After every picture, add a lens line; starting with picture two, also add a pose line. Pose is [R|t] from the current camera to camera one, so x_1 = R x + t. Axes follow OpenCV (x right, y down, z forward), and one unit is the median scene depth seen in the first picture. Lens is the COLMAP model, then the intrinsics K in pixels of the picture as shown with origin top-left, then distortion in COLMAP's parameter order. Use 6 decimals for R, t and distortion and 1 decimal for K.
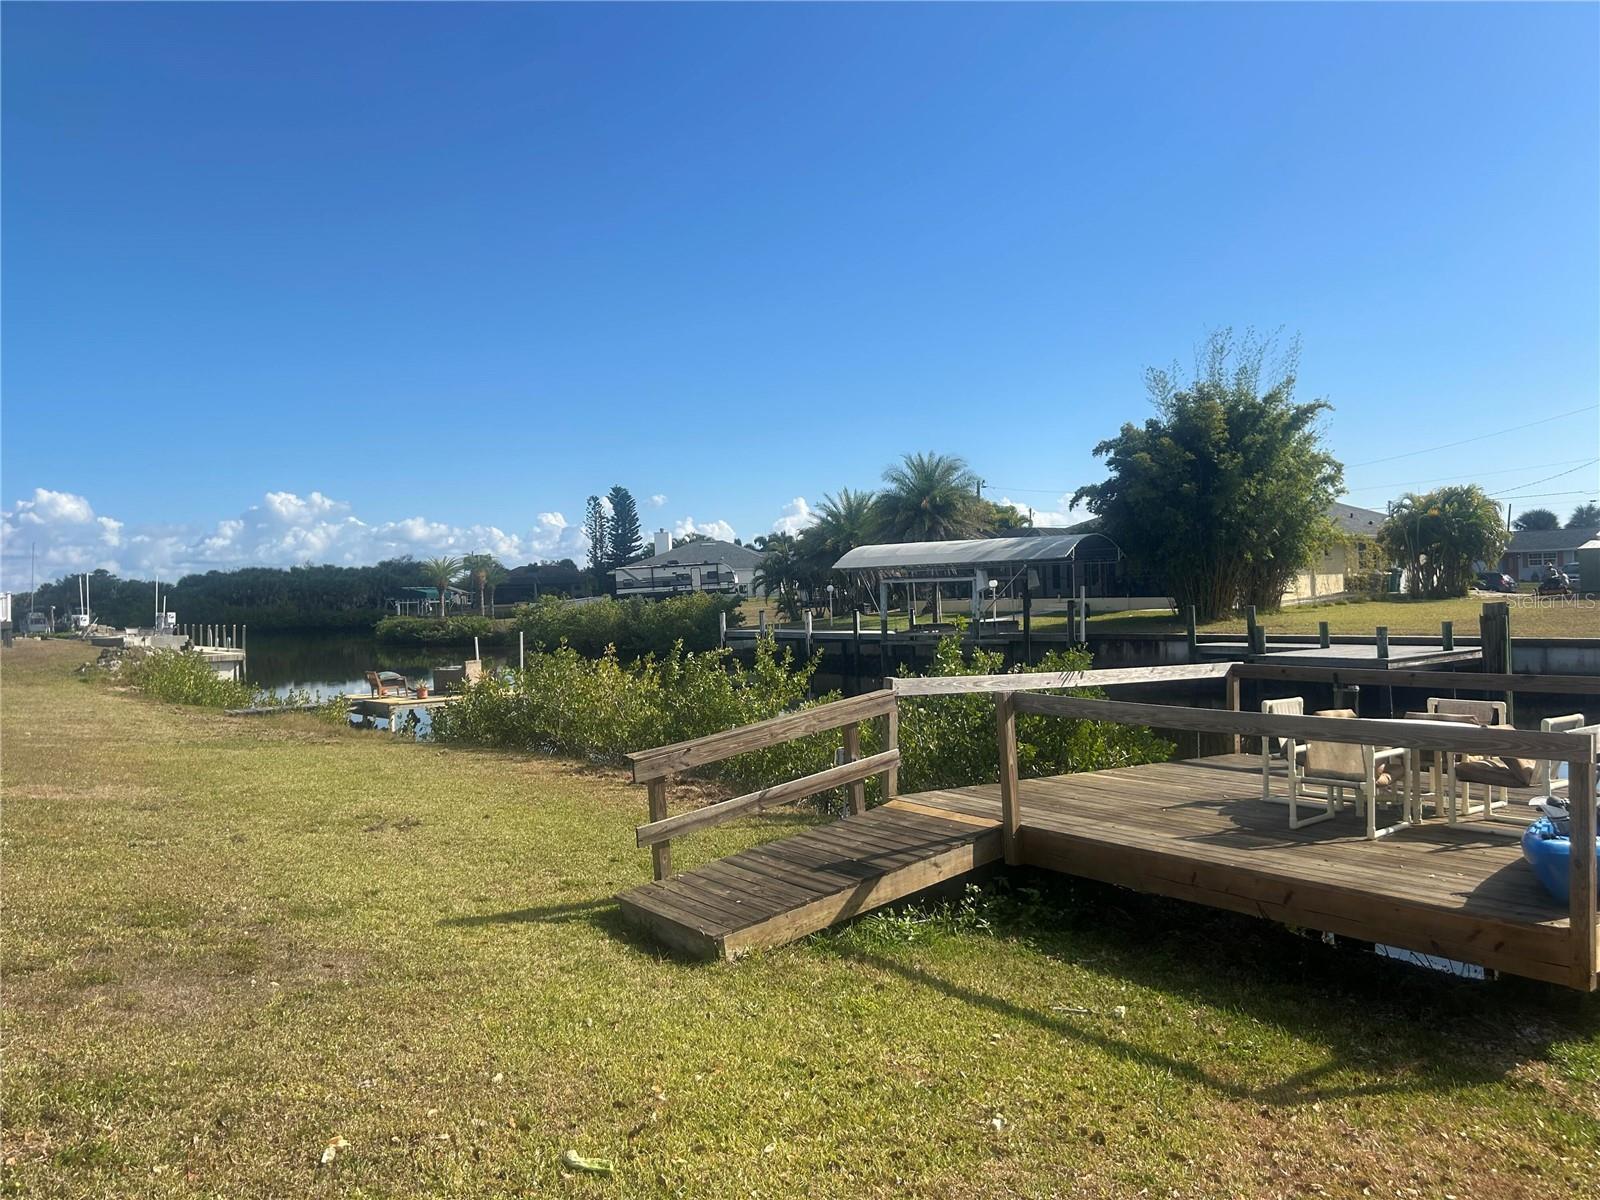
lens RADIAL K [[1229.5, 0, 804.7], [0, 1229.5, 607.6], [0, 0, 1]] dist [0.103581, -0.160852]
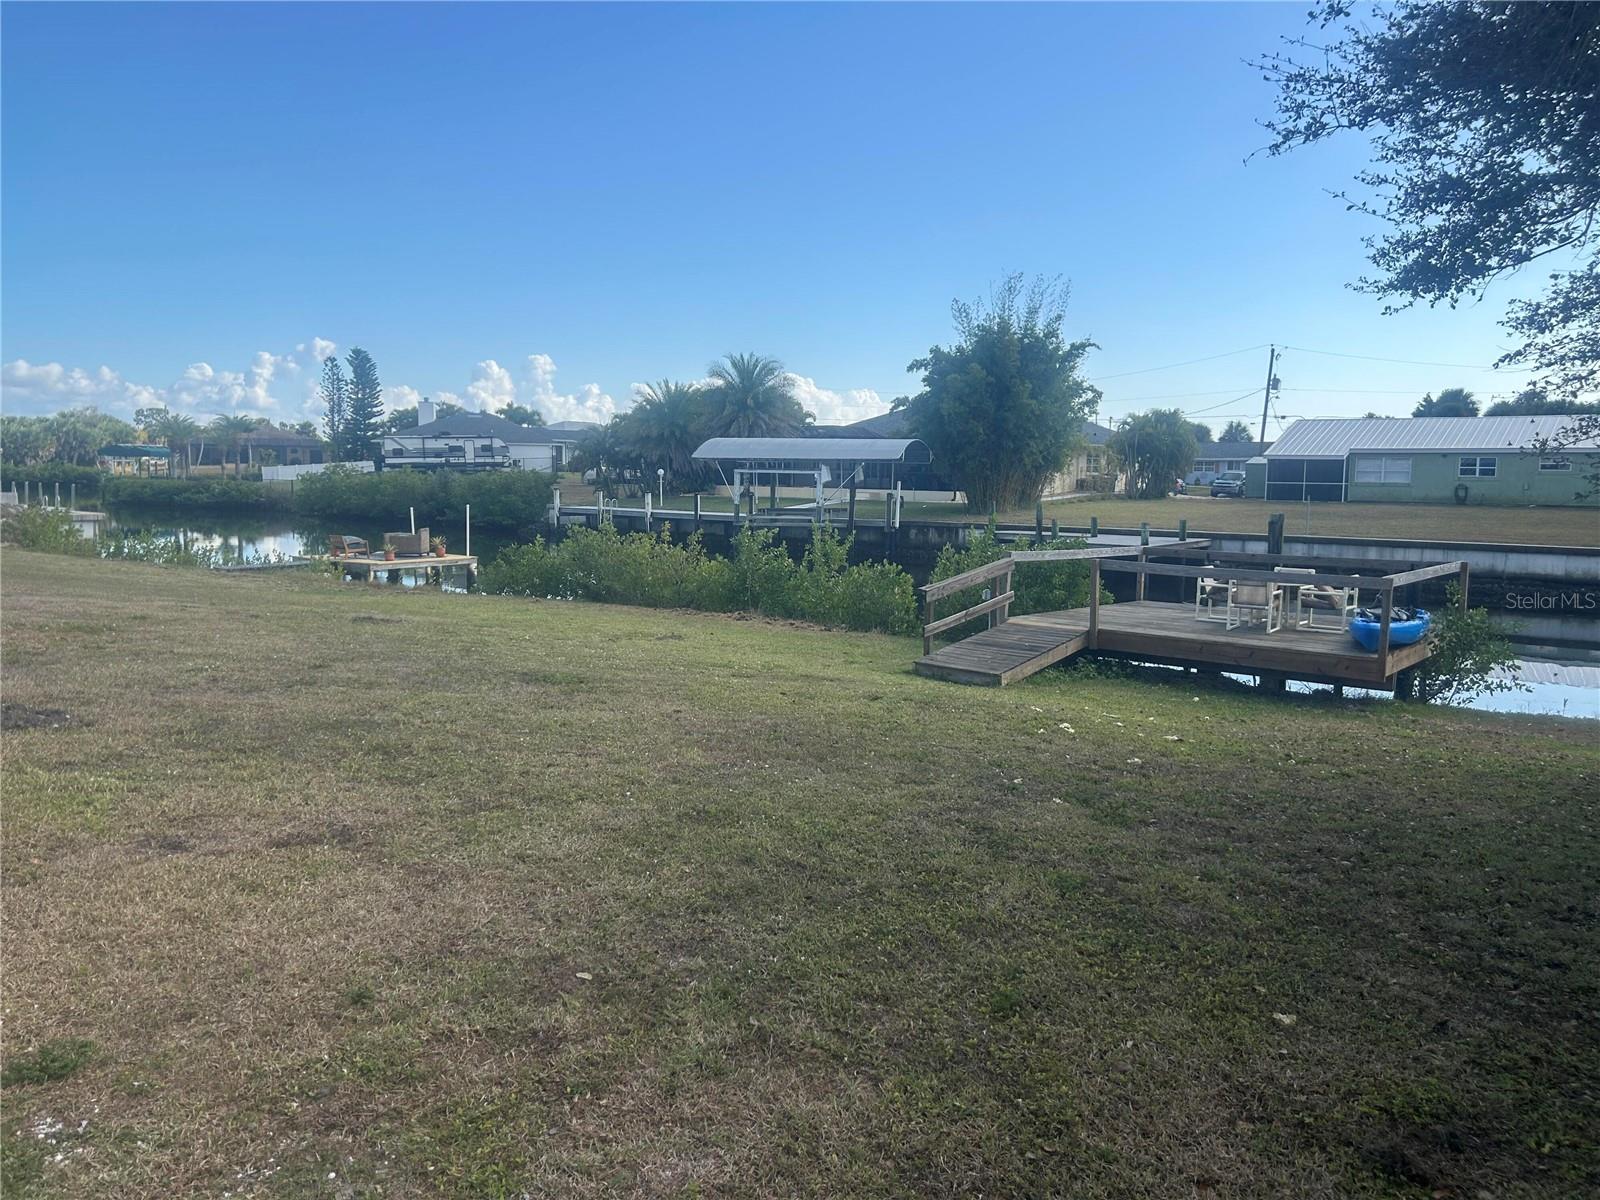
lens RADIAL K [[1229.5, 0, 804.7], [0, 1229.5, 607.6], [0, 0, 1]] dist [0.103581, -0.160852]
pose [[0.969741, 0.012341, 0.243824, -0.155338], [-0.036501, 0.994825, 0.094822, -0.004915], [-0.241392, -0.100852, 0.965173, -0.156549]]
